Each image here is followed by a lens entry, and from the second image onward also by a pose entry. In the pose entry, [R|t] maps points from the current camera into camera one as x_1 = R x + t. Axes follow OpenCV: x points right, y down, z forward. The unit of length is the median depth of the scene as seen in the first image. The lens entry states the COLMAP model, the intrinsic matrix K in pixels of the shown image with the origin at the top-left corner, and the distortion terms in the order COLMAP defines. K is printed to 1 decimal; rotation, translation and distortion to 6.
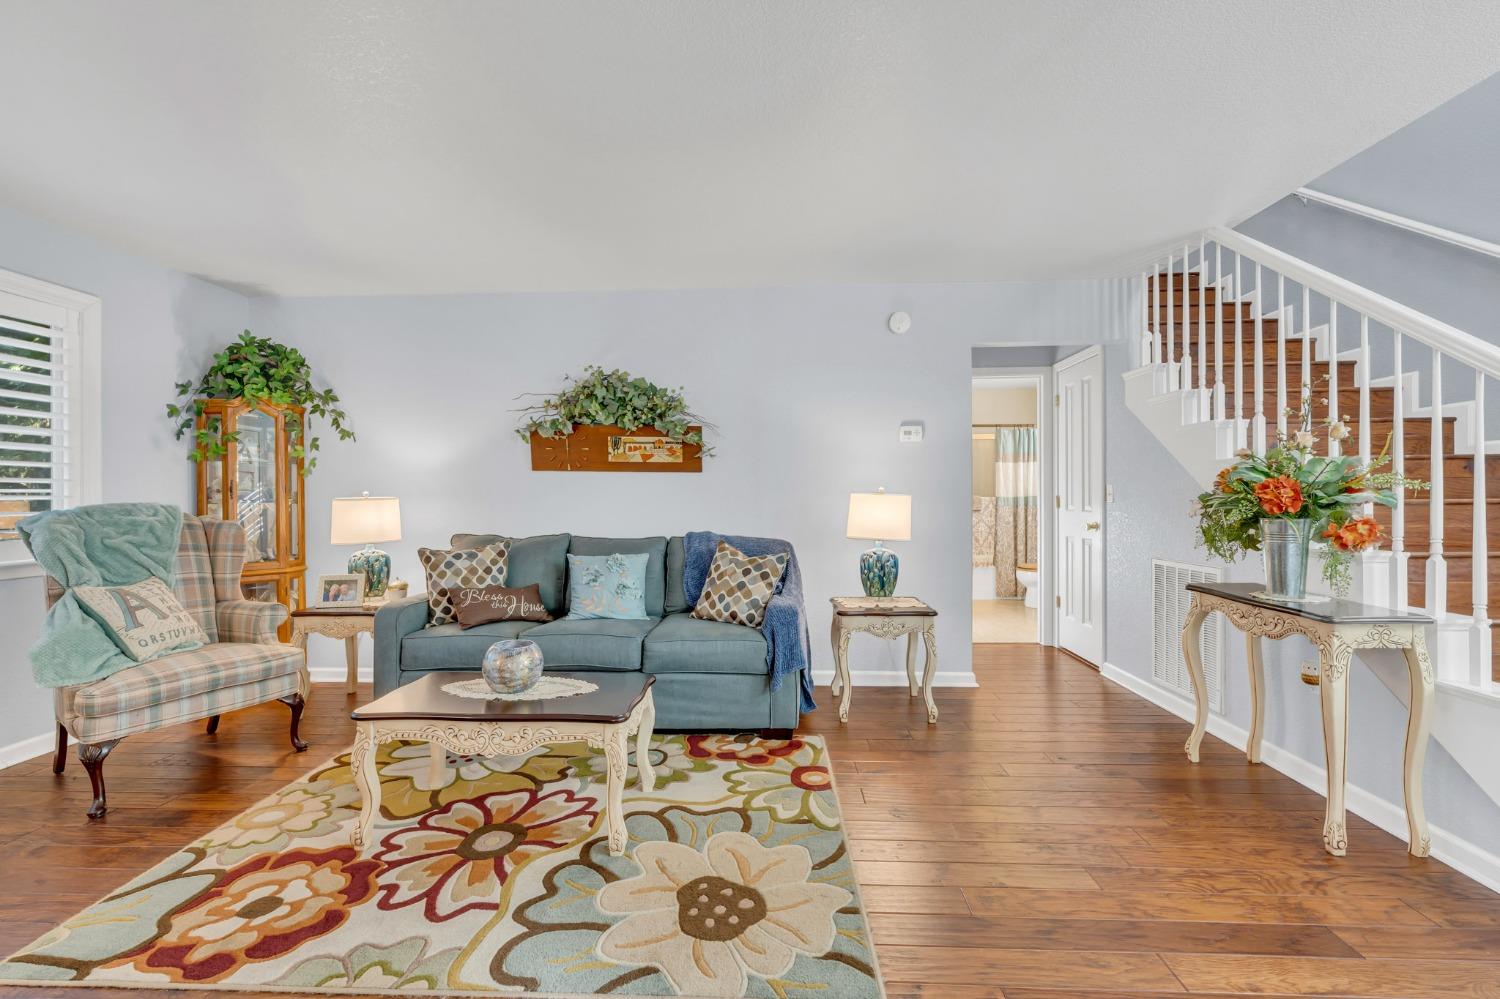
lens RADIAL K [[635.8, 0, 757.5], [0, 635.8, 502.8], [0, 0, 1]] dist [-0.002905, -0.000433]
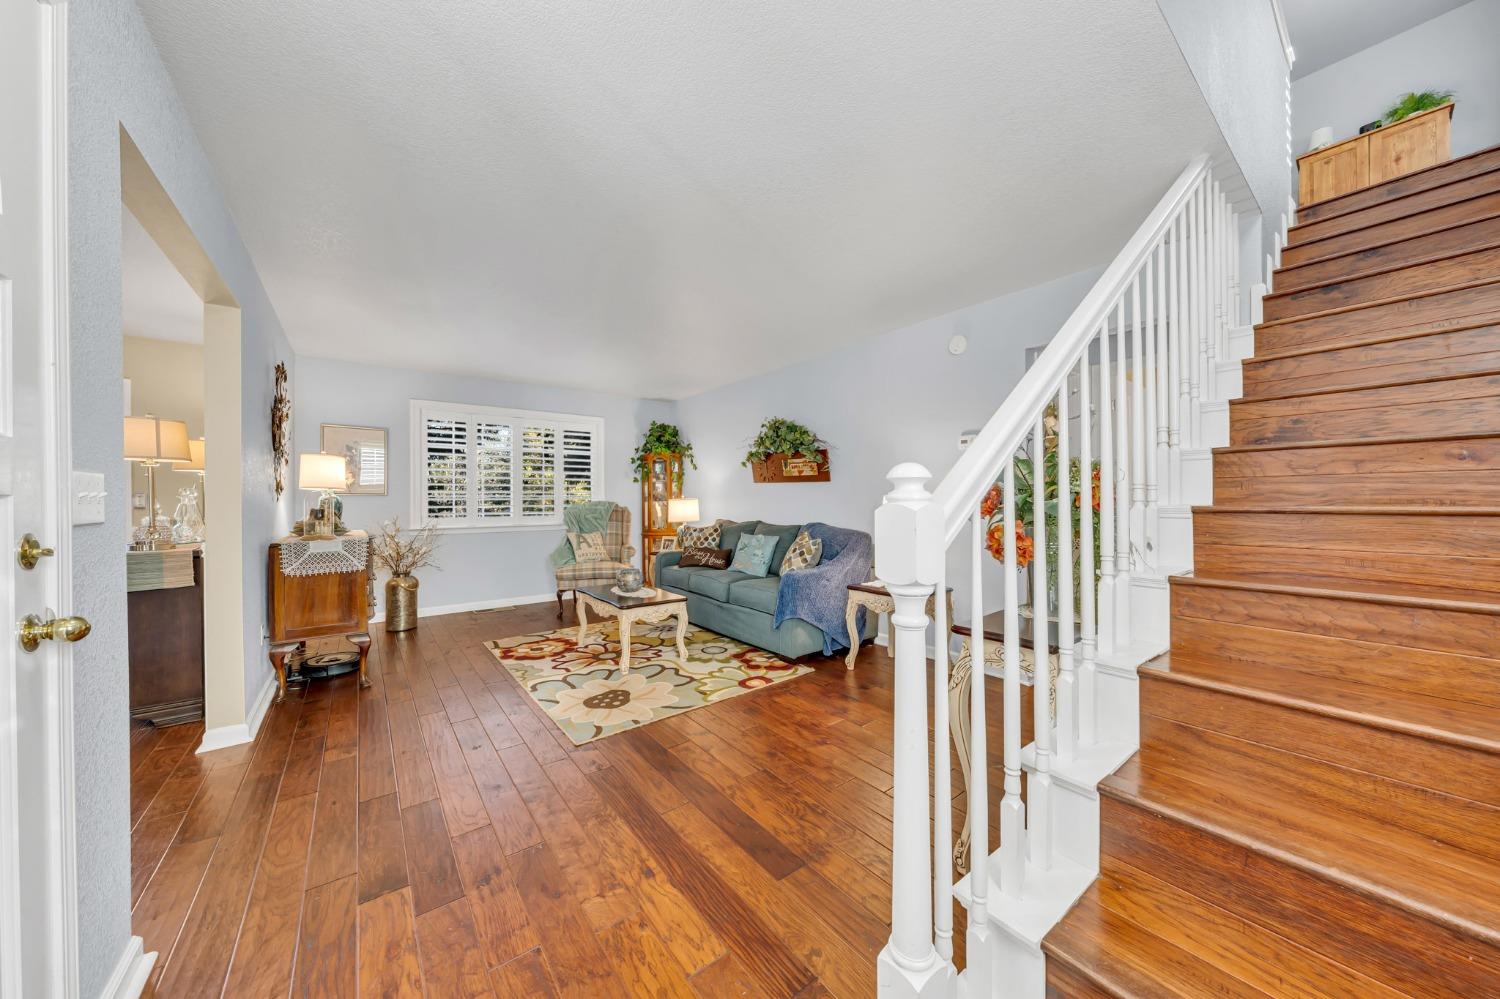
lens RADIAL K [[511.4, 0, 754.7], [0, 511.4, 503.7], [0, 0, 1]] dist [-0.011132, -0.000212]
pose [[0.643642, 0.008728, -0.765277, 0.922985], [-0.005941, 0.999962, 0.006408, -0.005909], [0.765304, 0.000422, 0.643669, 0.185428]]
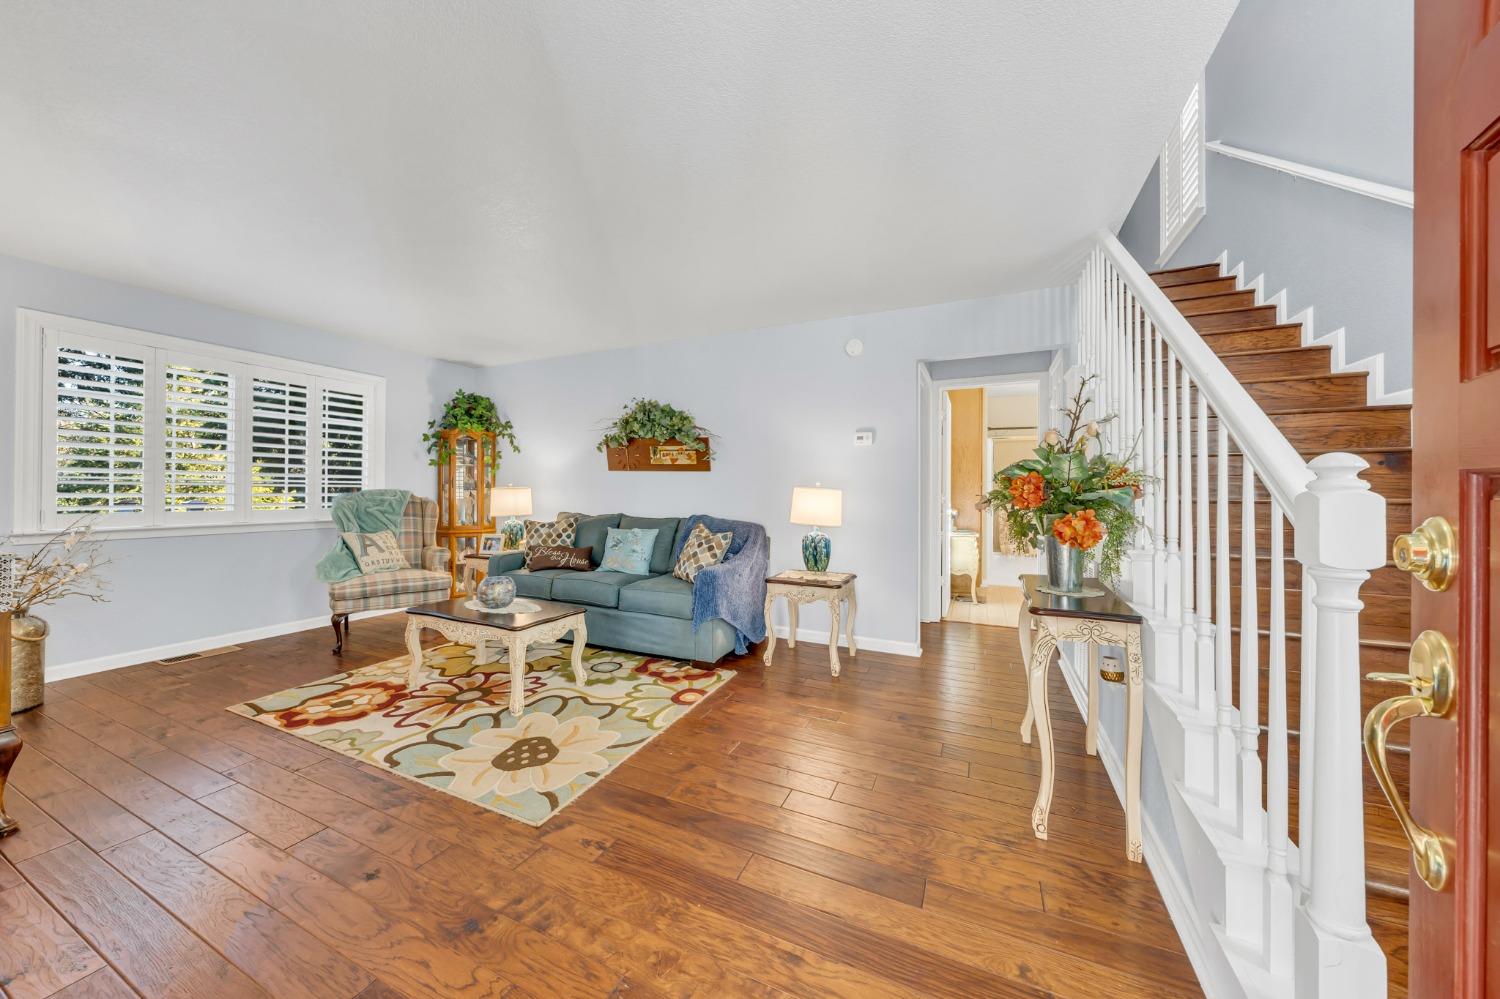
lens RADIAL K [[511.4, 0, 757.9], [0, 511.4, 494.1], [0, 0, 1]] dist [-0.011132, -0.000212]
pose [[0.928165, 0.013109, -0.371939, 0.559918], [-0.014738, 0.999890, -0.001535, 0.000596], [0.371878, 0.006906, 0.928256, 0.036853]]
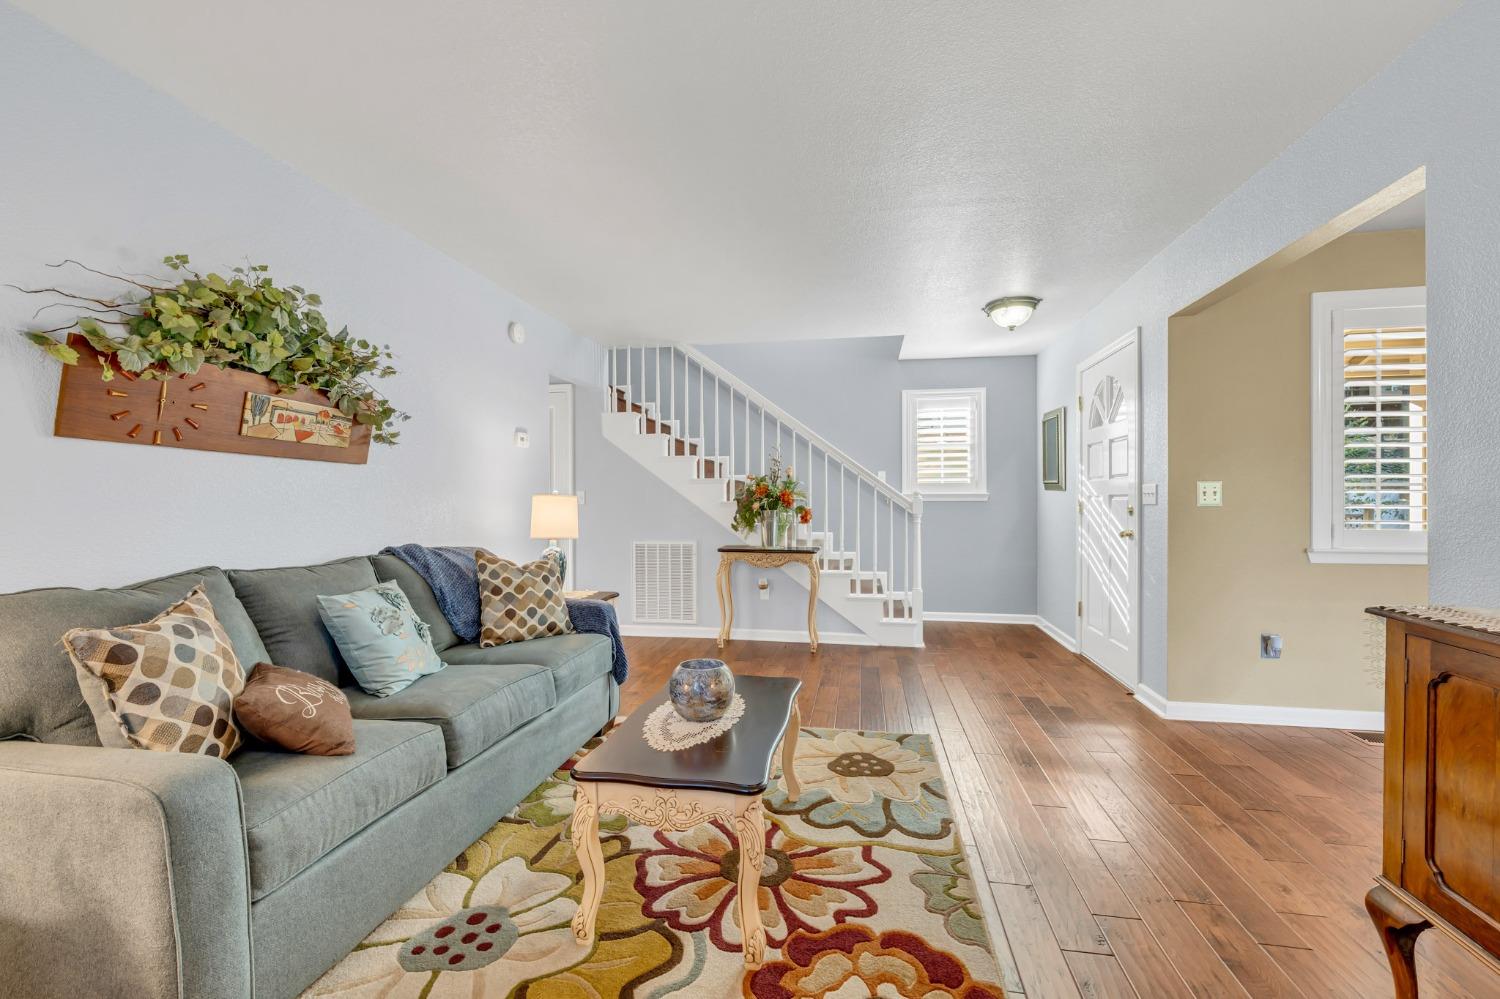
lens RADIAL K [[610.7, 0, 749.0], [0, 610.7, 504.1], [0, 0, 1]] dist [0.002064, -0.000279]
pose [[0.147481, -0.002362, 0.989062, -0.956076], [0.013954, 0.999903, 0.000308, 0.003354], [-0.988966, 0.013756, 0.147500, 0.641981]]
